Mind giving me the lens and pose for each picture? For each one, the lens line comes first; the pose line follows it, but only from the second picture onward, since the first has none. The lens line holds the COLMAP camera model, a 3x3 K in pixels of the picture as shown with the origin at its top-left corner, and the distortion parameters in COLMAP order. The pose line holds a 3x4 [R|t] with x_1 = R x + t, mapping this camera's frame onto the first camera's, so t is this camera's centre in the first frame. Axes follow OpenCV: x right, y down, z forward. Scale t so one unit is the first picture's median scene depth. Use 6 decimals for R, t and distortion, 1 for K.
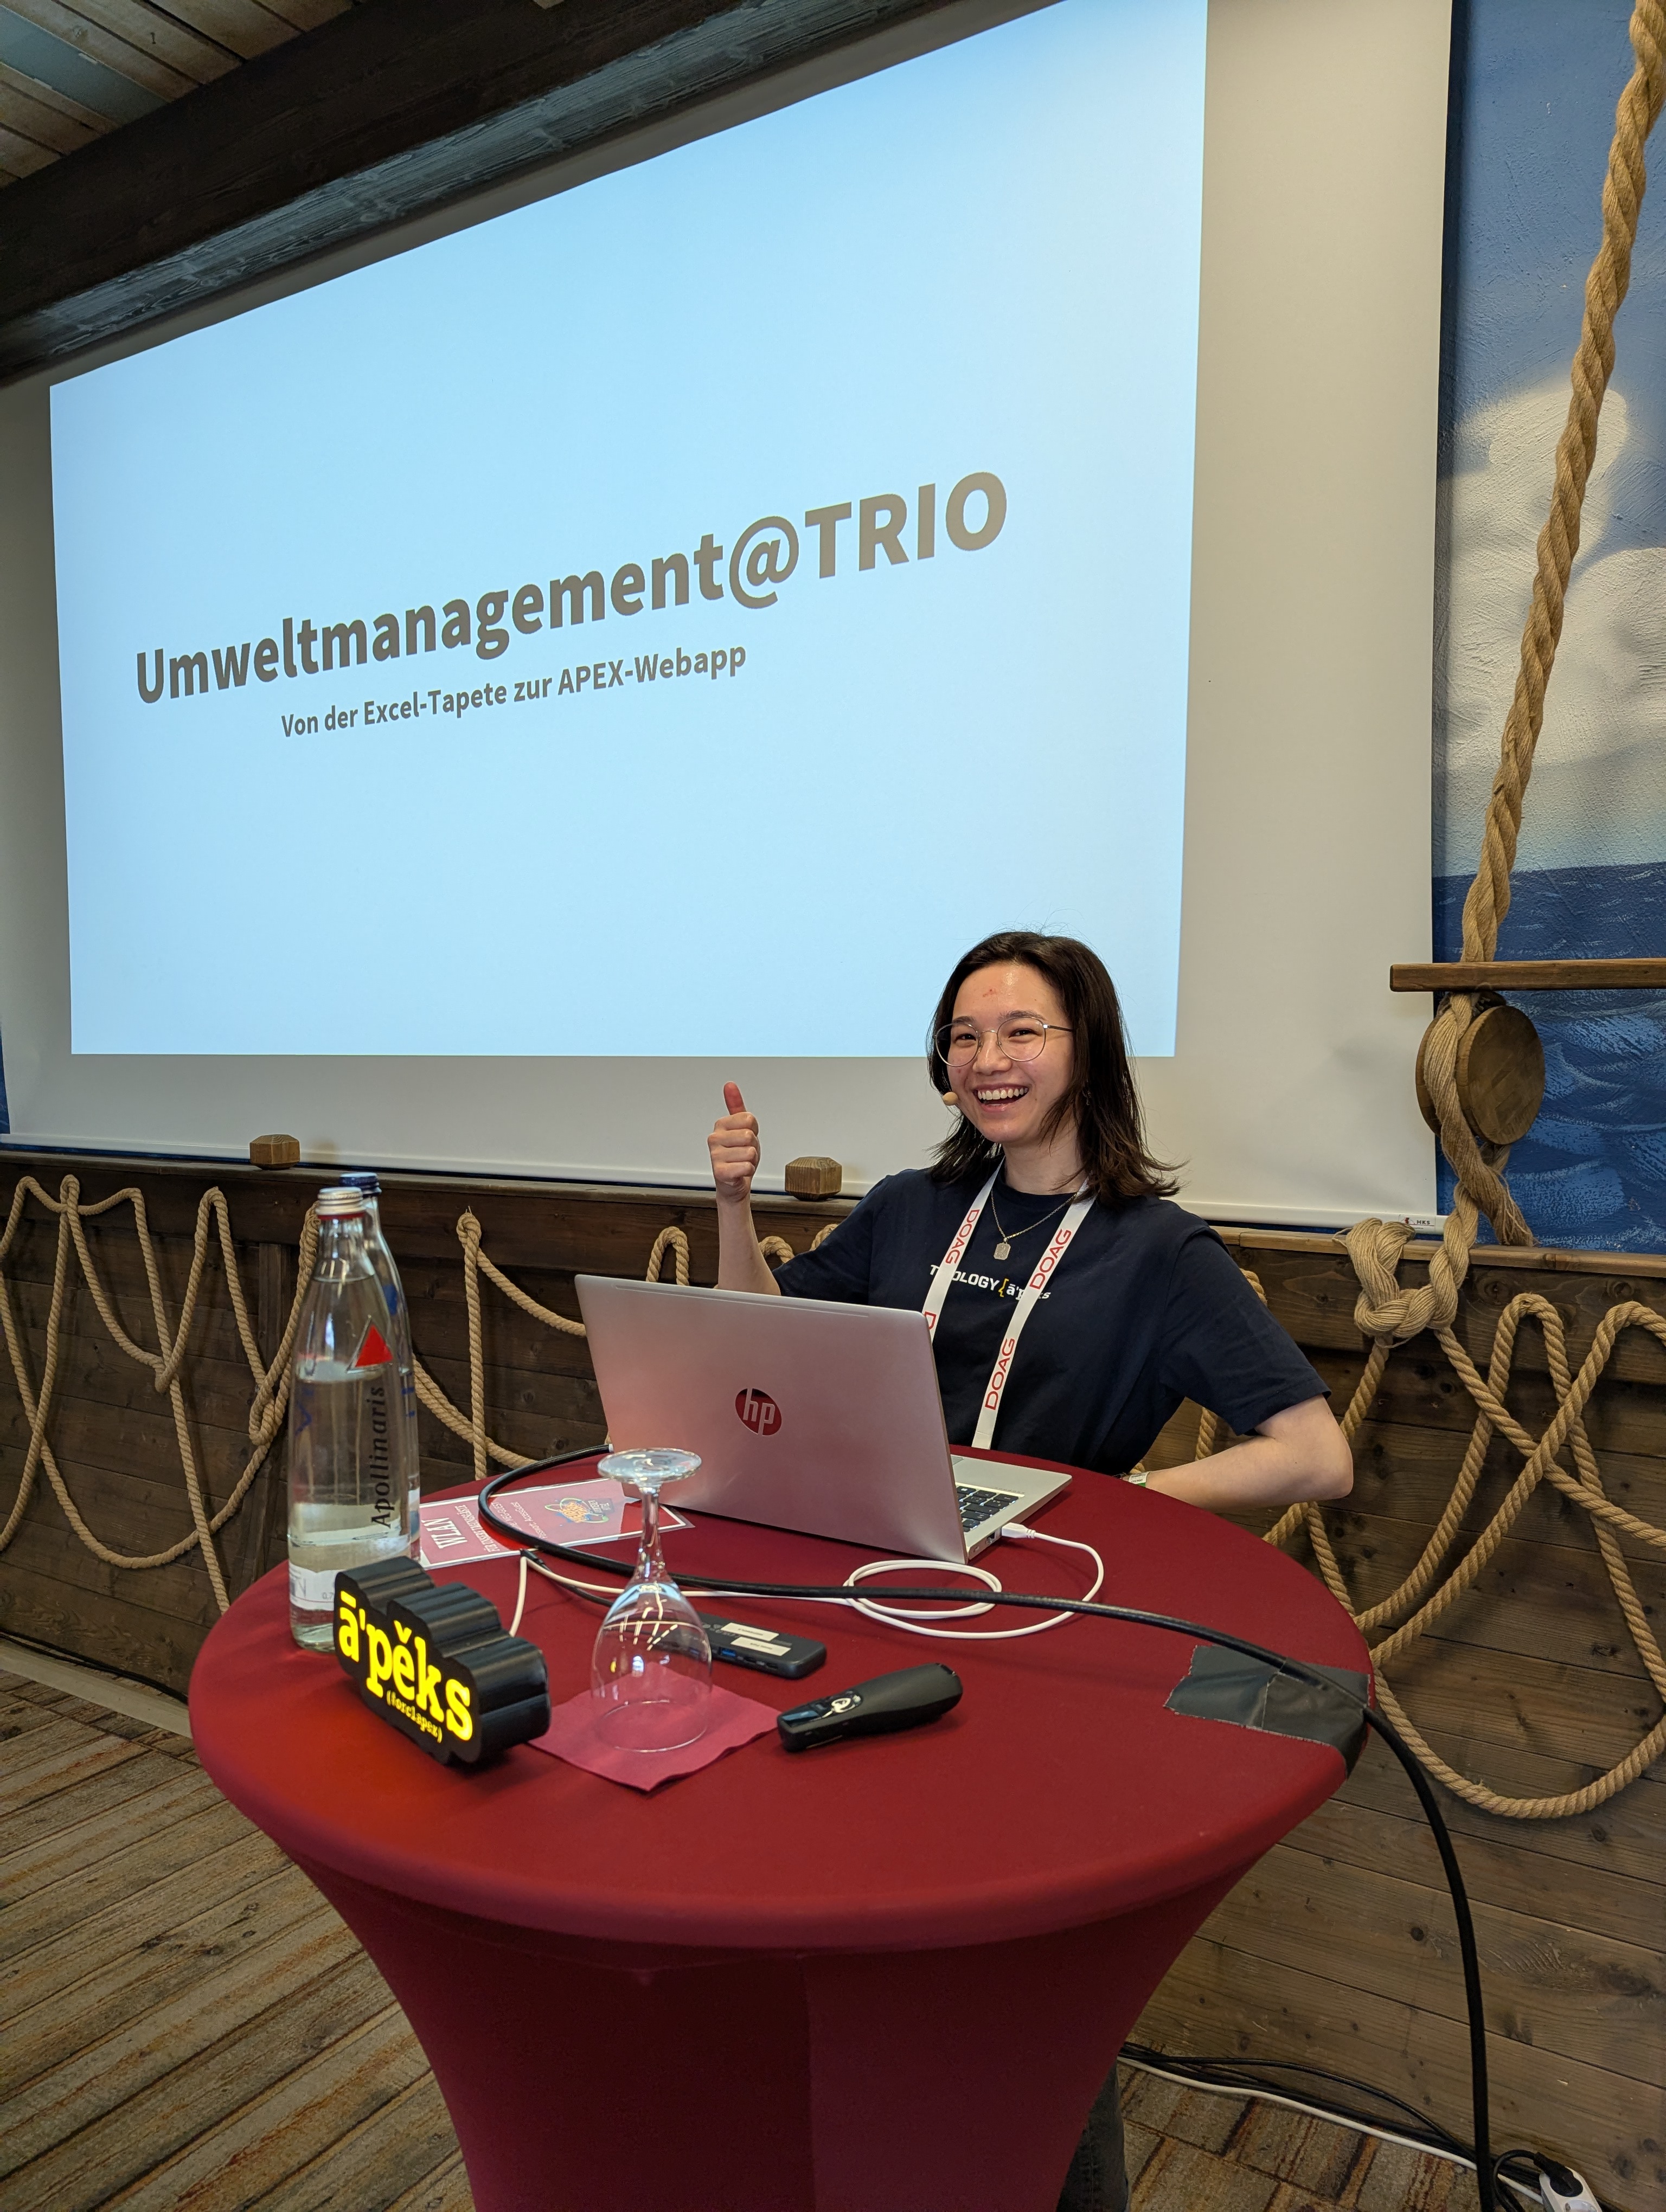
lens RADIAL K [[1563.2, 0, 833.1], [0, 1563.2, 1103.8], [0, 0, 1]] dist [0.031774, -0.011680]
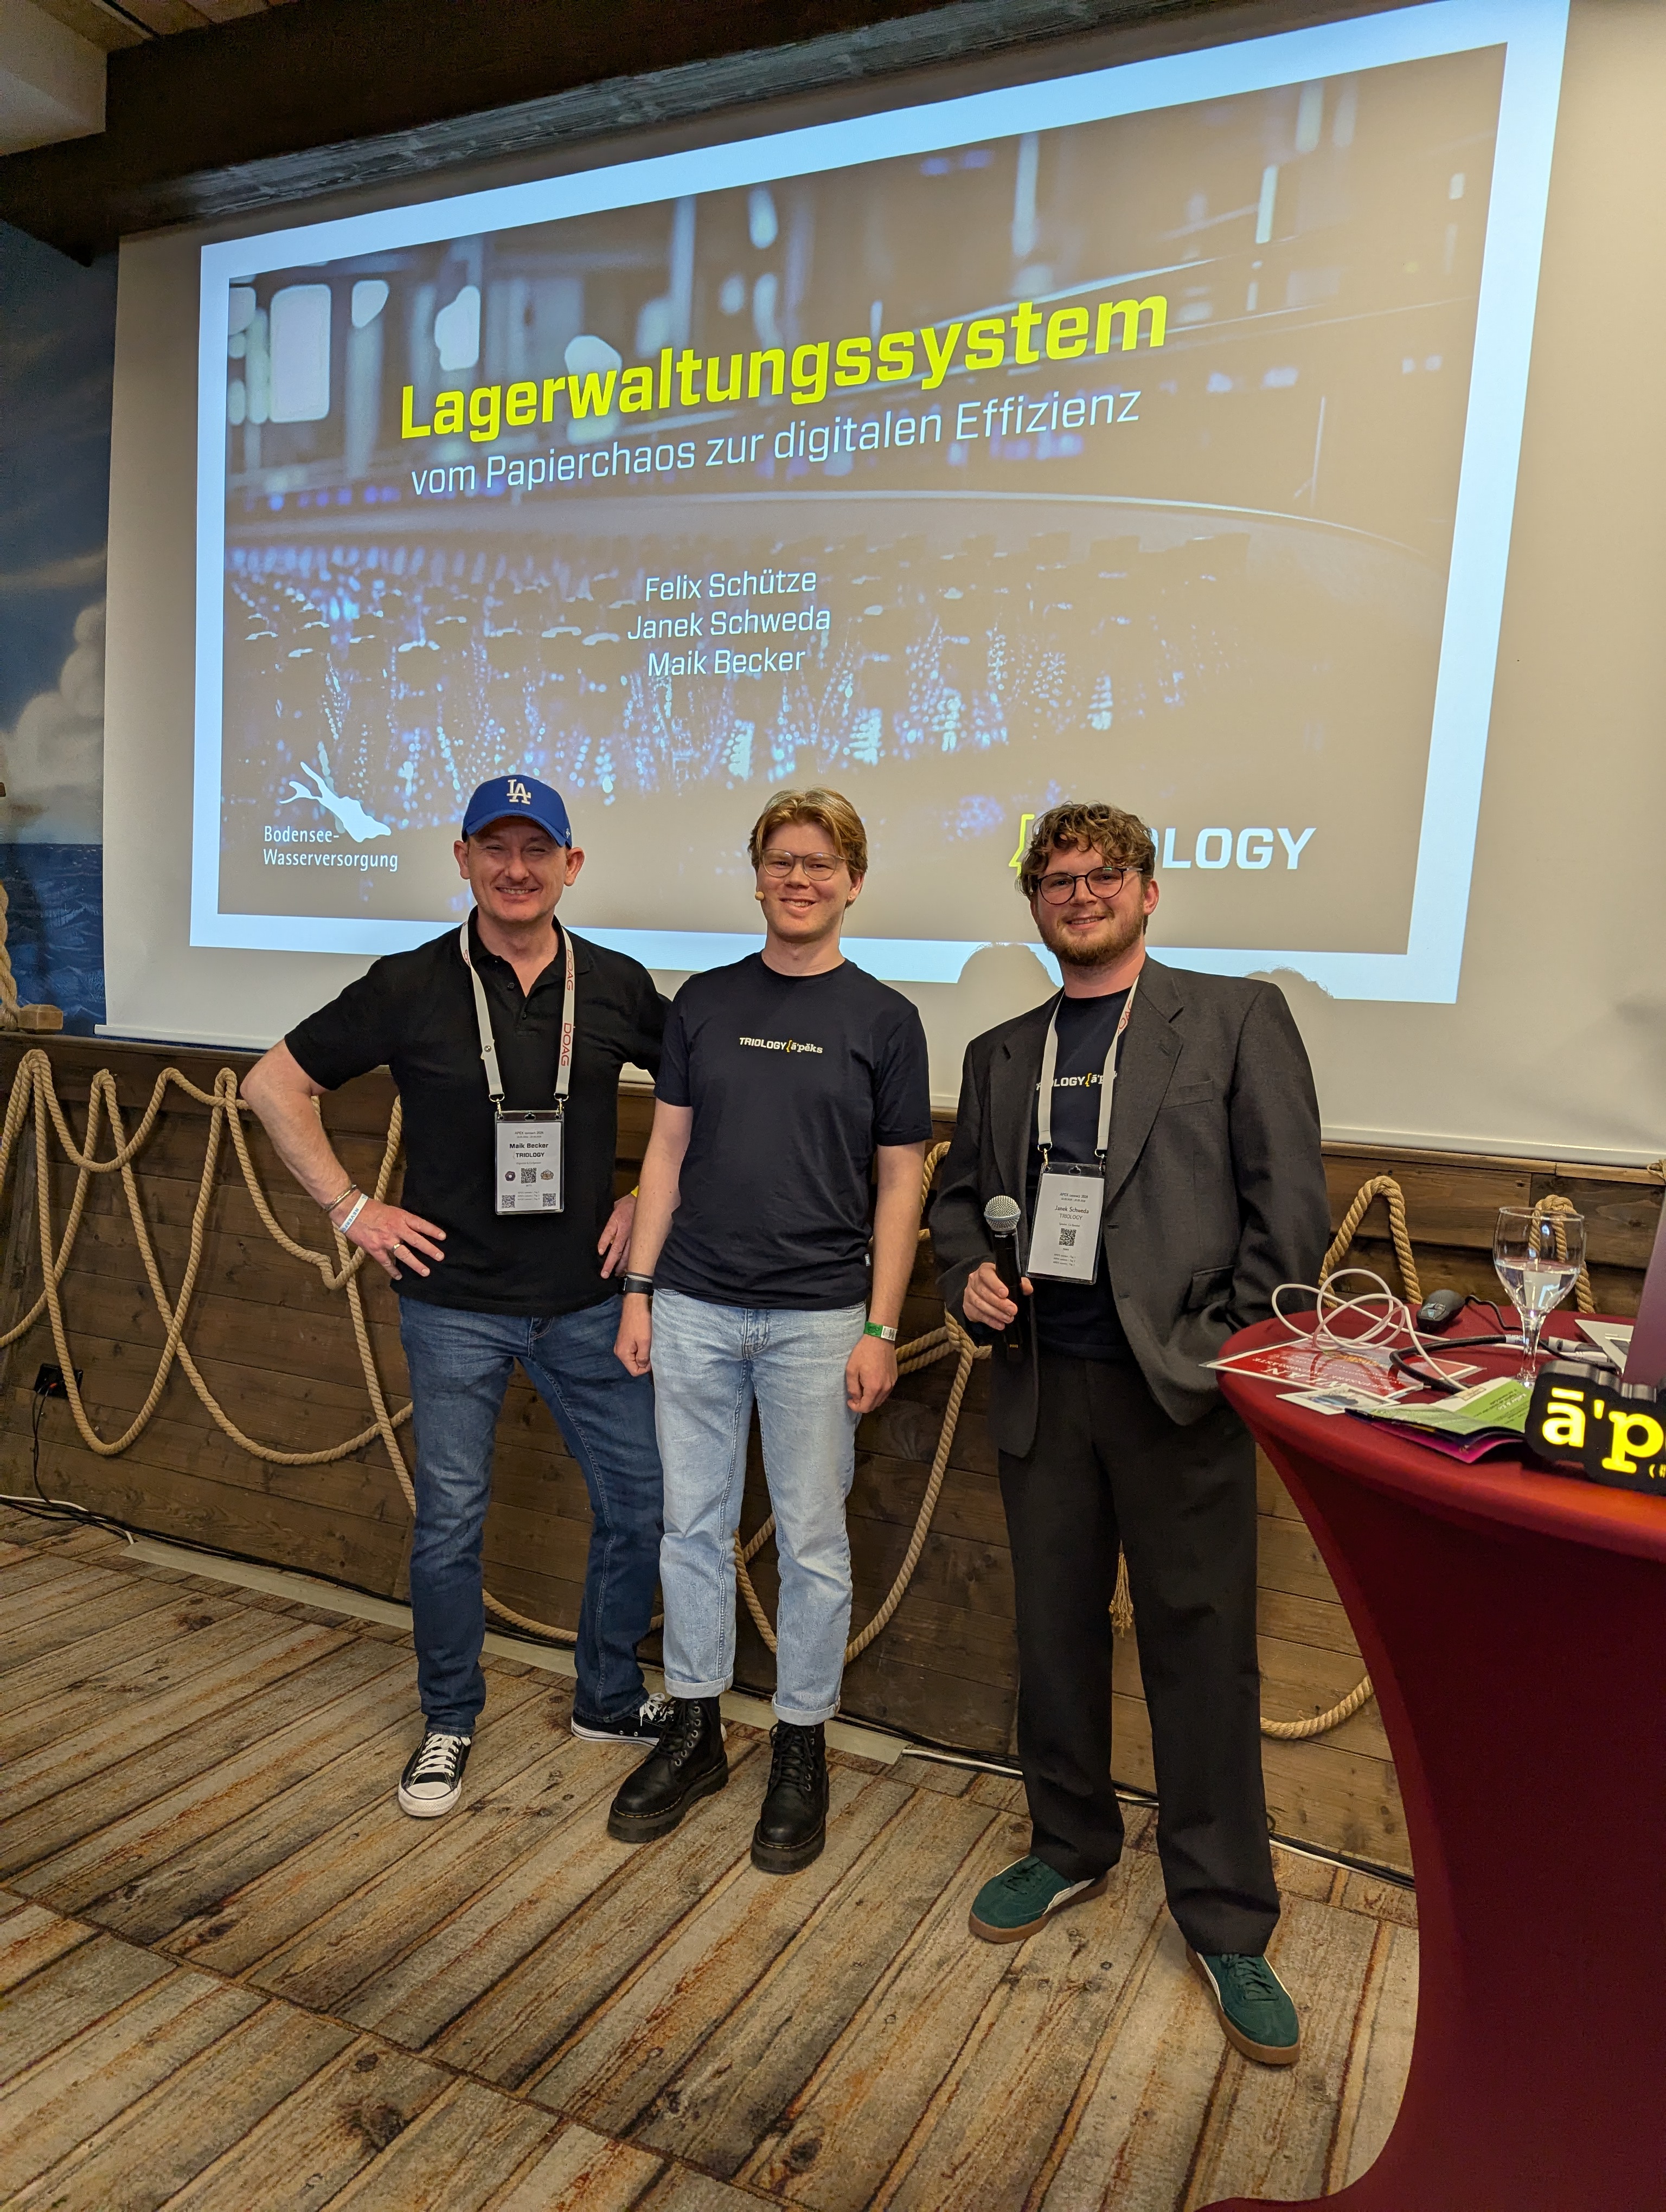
lens RADIAL K [[1563.2, 0, 830.0], [0, 1563.2, 1107.4], [0, 0, 1]] dist [0.031774, -0.011680]
pose [[0.989592, 0.046275, 0.136257, -0.258745], [-0.050702, 0.998287, 0.029198, 0.023499], [-0.134673, -0.035803, 0.990243, -0.022577]]
